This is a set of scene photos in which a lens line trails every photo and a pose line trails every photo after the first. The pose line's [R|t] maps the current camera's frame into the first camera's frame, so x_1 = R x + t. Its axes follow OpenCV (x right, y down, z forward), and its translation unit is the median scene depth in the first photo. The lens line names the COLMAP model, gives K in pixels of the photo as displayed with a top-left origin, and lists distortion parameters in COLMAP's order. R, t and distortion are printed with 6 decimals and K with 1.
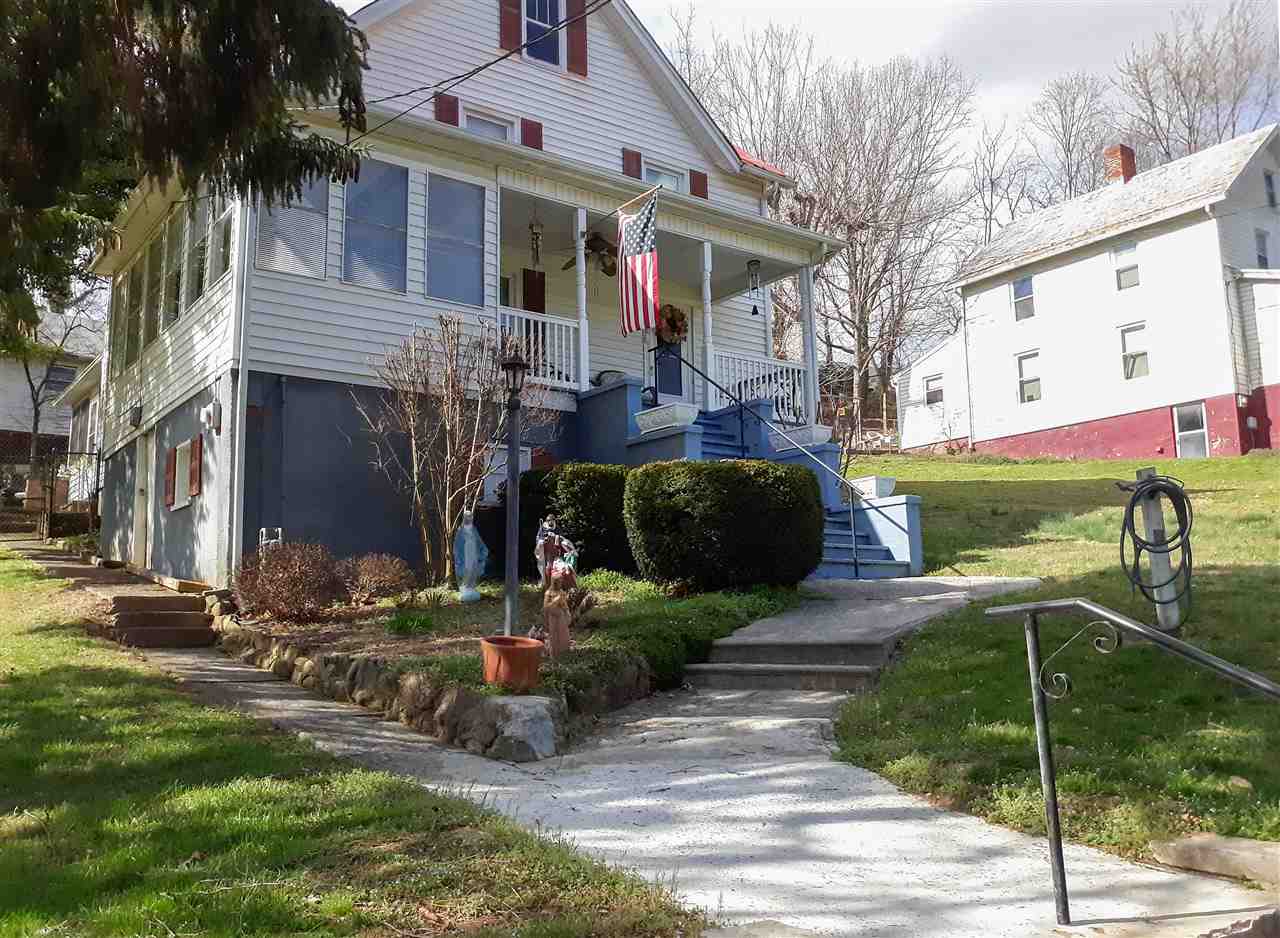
lens RADIAL K [[1230.5, 0, 640.0], [0, 1230.5, 469.0], [0, 0, 1]] dist [-0.114555, -0.012052]
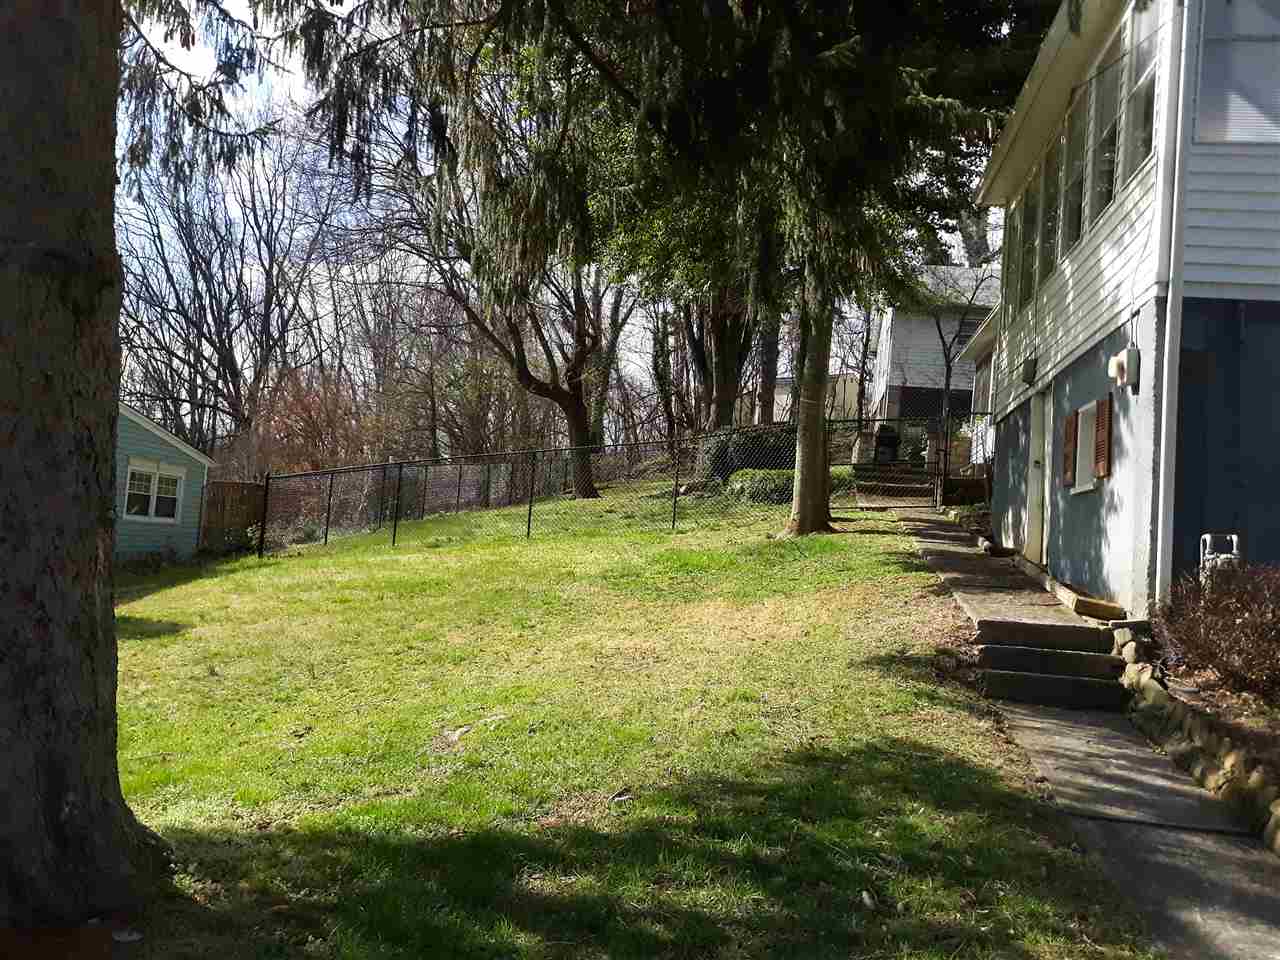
lens RADIAL K [[1066.0, 0, 640.0], [0, 1066.0, 480.0], [0, 0, 1]] dist [-0.002956, 0.005321]
pose [[0.711189, 0.023376, -0.702613, -0.111044], [0.022475, 0.998180, 0.055959, -0.018269], [0.702642, -0.055589, 0.709369, 0.338875]]
